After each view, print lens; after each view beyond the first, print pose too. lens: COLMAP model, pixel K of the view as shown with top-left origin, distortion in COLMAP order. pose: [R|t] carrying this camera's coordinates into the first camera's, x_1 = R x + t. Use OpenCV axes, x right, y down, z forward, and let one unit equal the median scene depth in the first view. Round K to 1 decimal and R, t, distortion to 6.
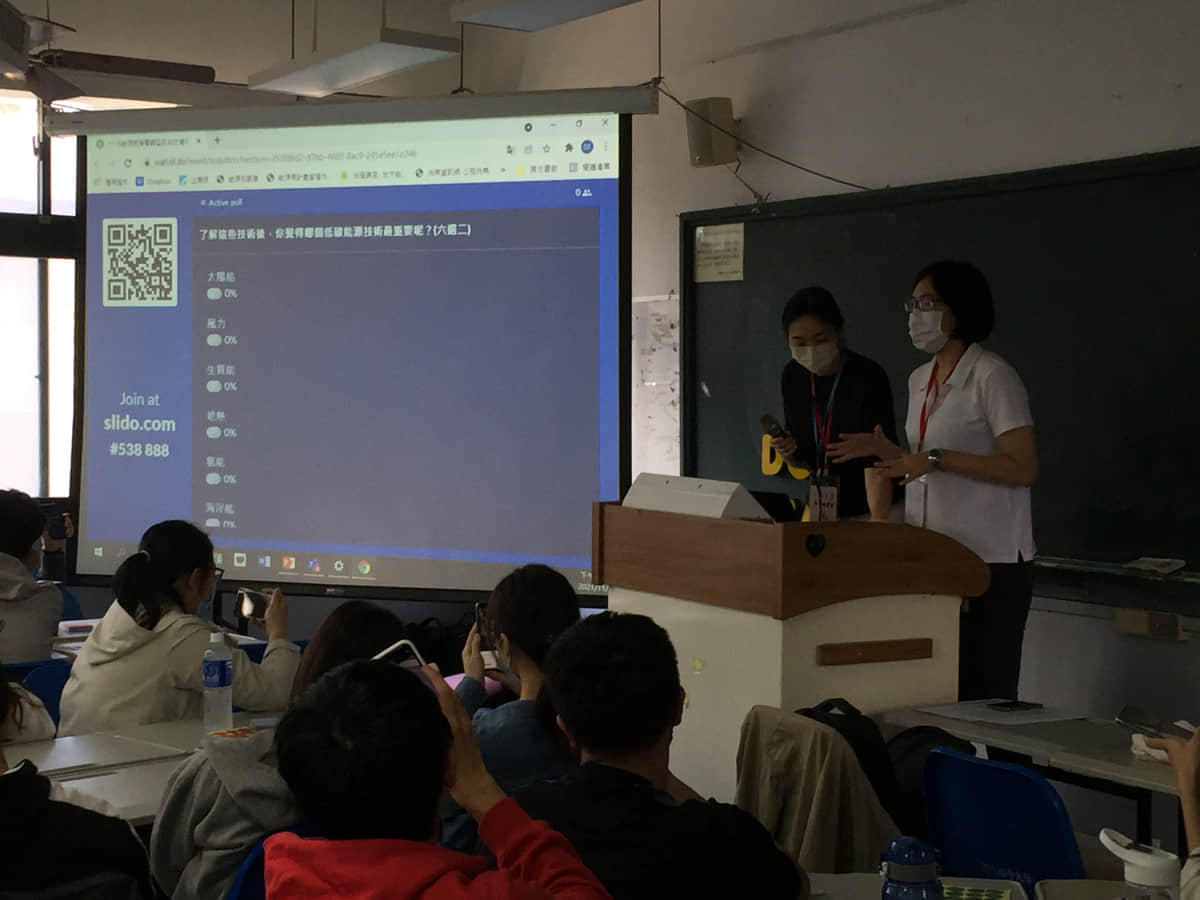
lens RADIAL K [[2013.3, 0, 608.0], [0, 2013.3, 438.0], [0, 0, 1]] dist [0.132645, 0.000000]
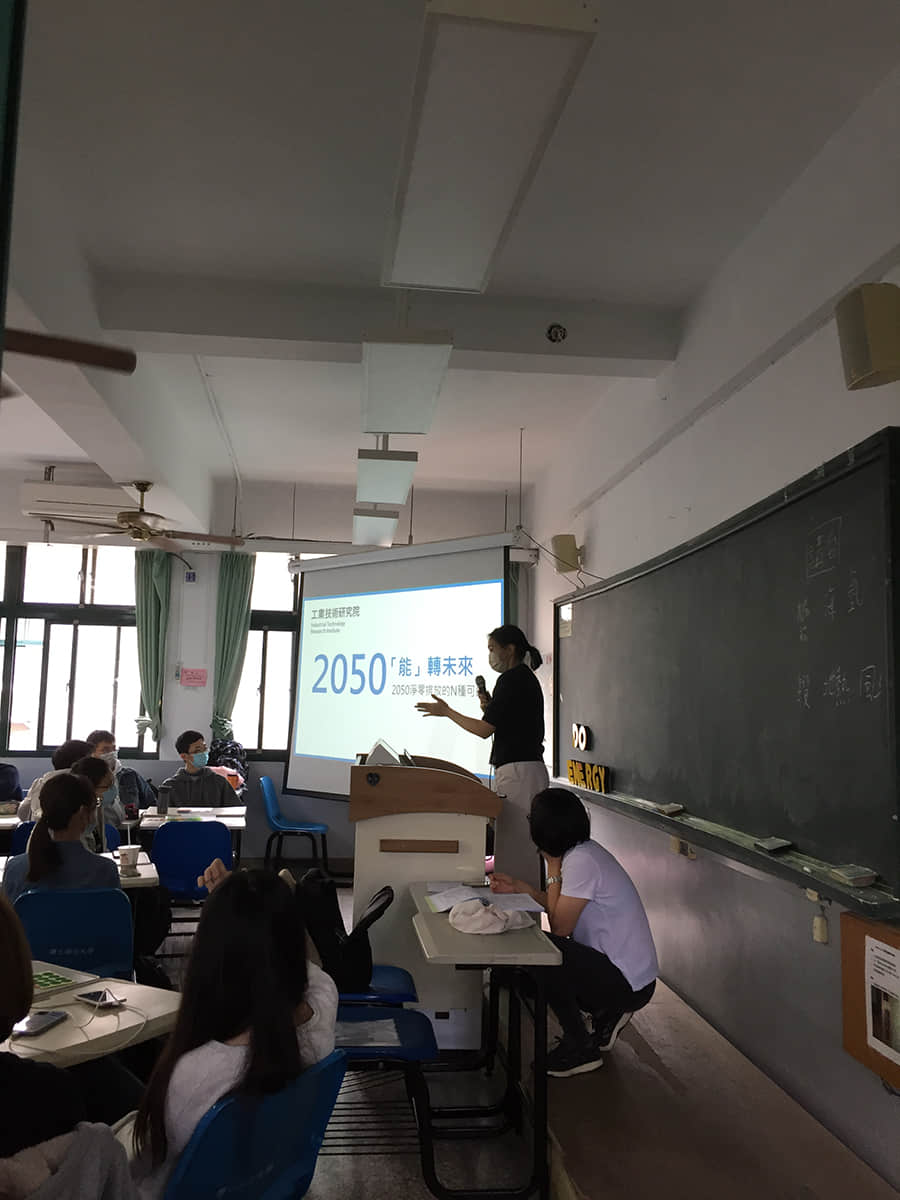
lens RADIAL K [[1040.2, 0, 448.1], [0, 1040.2, 607.6], [0, 0, 1]] dist [0.171361, -0.040368]
pose [[0.898022, -0.026140, -0.439174, 0.537753], [-0.028093, 0.992789, -0.116537, 0.009371], [0.439053, 0.116990, 0.890812, 0.203254]]
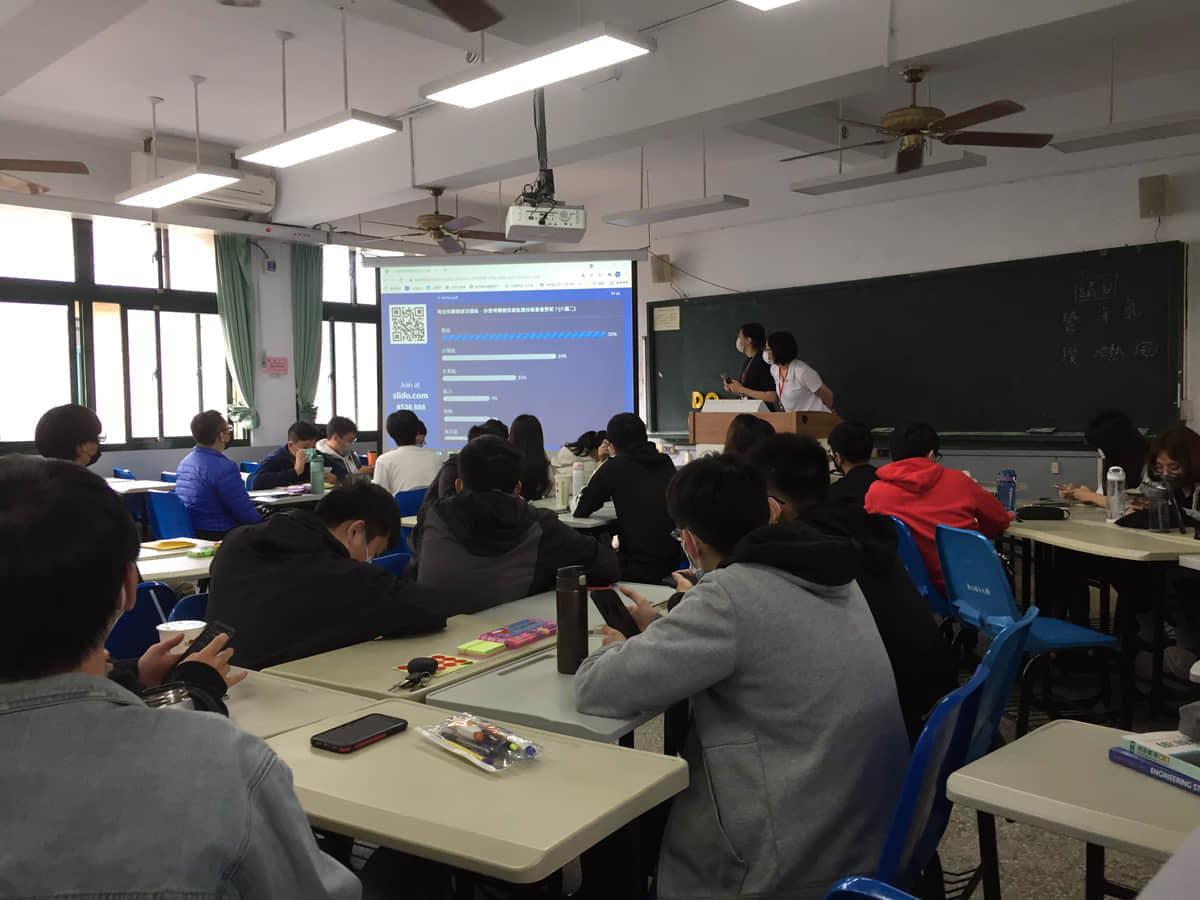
lens RADIAL K [[1040.2, 0, 590.6], [0, 1040.2, 450.5], [0, 0, 1]] dist [0.171361, -0.040368]
pose [[0.963624, -0.039587, 0.264315, -0.551440], [0.030560, 0.998803, 0.038181, 0.025205], [-0.265510, -0.028715, 0.963680, -0.294199]]
